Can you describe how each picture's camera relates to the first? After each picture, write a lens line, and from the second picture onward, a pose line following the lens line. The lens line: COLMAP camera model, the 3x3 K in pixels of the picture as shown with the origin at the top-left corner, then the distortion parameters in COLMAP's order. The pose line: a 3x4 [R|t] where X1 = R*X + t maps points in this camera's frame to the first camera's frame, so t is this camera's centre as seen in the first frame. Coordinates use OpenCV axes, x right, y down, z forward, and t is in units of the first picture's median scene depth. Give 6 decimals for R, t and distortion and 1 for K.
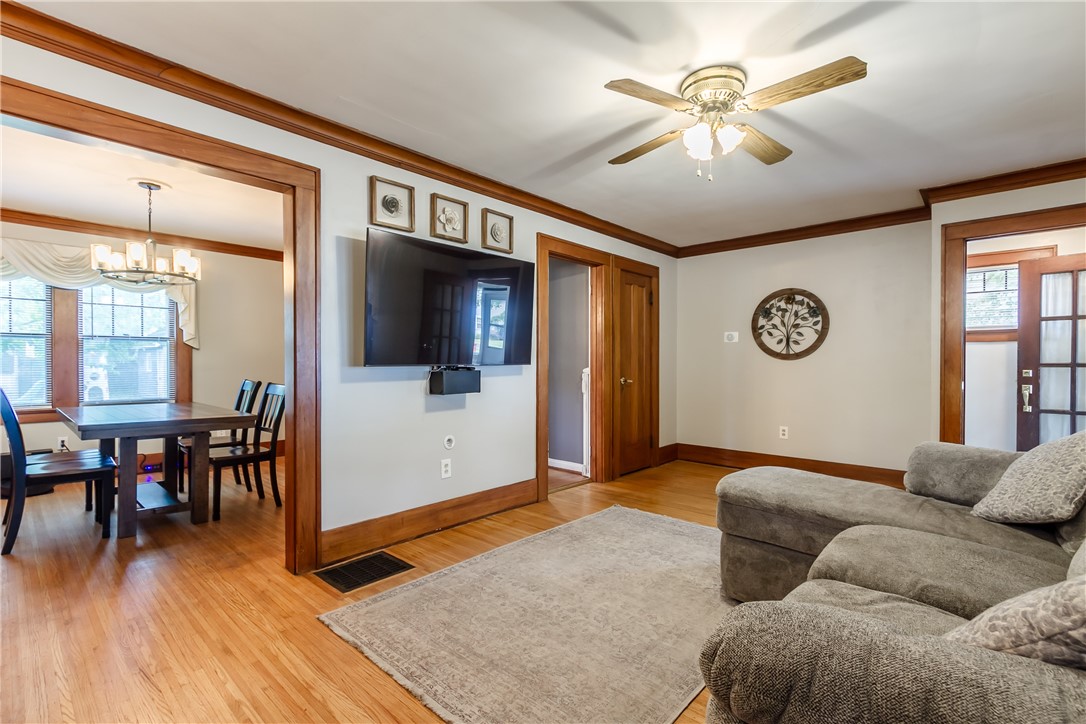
lens RADIAL K [[494.4, 0, 544.5], [0, 494.4, 364.4], [0, 0, 1]] dist [0.008192, -0.001246]
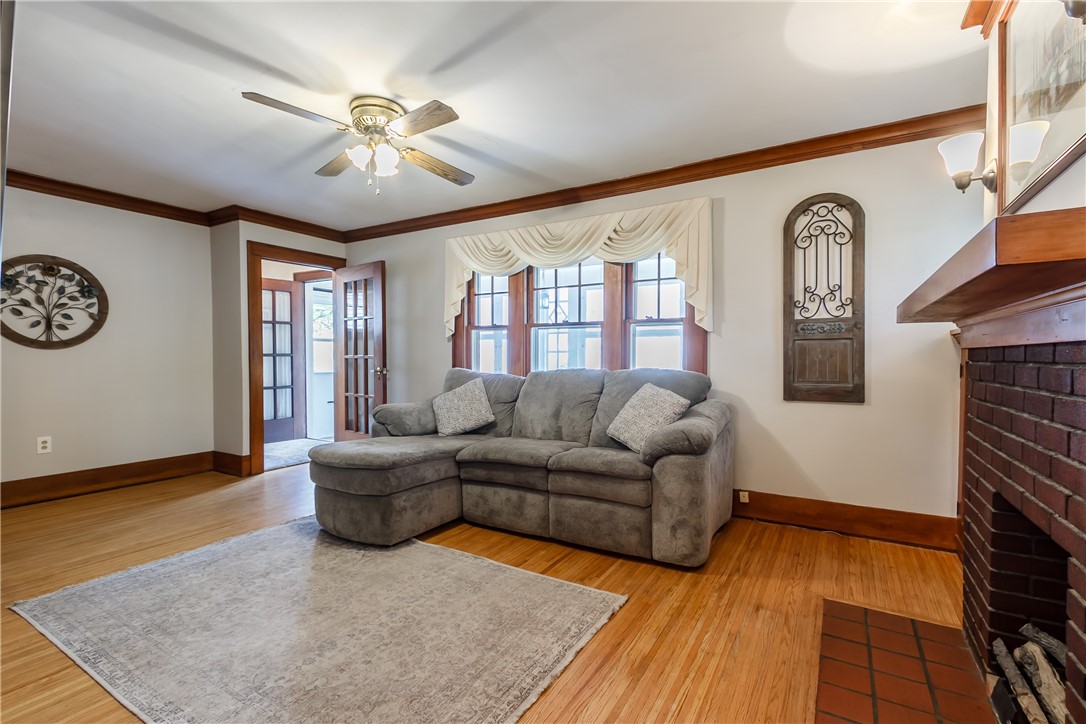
lens RADIAL K [[494.4, 0, 539.9], [0, 494.4, 367.9], [0, 0, 1]] dist [0.008192, -0.001246]
pose [[-0.194066, -0.027943, 0.980590, -0.544485], [-0.000385, 0.999596, 0.028409, -0.002838], [-0.980988, 0.005136, -0.193998, 0.536509]]
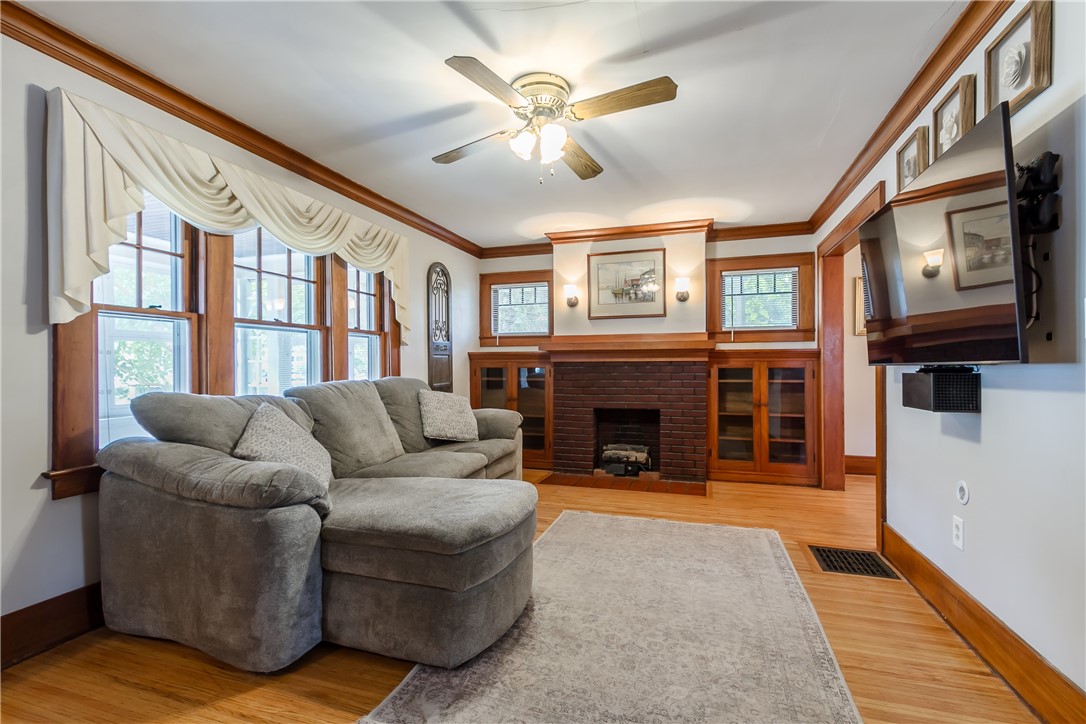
lens RADIAL K [[494.4, 0, 544.7], [0, 494.4, 365.2], [0, 0, 1]] dist [0.008192, -0.001246]
pose [[-0.910031, 0.002281, -0.414533, 0.469183], [0.002718, 0.999996, -0.000464, 0.001282], [0.414530, -0.001549, -0.910034, 1.207330]]
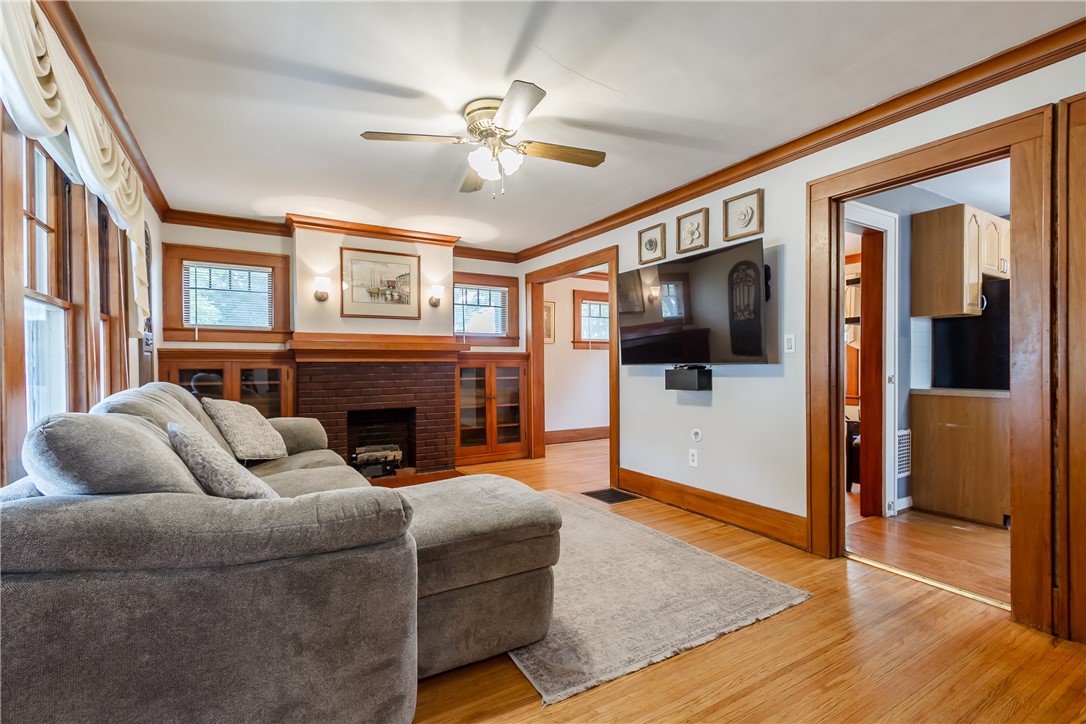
lens RADIAL K [[494.4, 0, 542.6], [0, 494.4, 364.7], [0, 0, 1]] dist [0.008192, -0.001246]
pose [[-0.289675, 0.002415, -0.957122, 0.855622], [0.003887, 0.999992, 0.001347, -0.000954], [0.957117, -0.003330, -0.289682, 0.893273]]
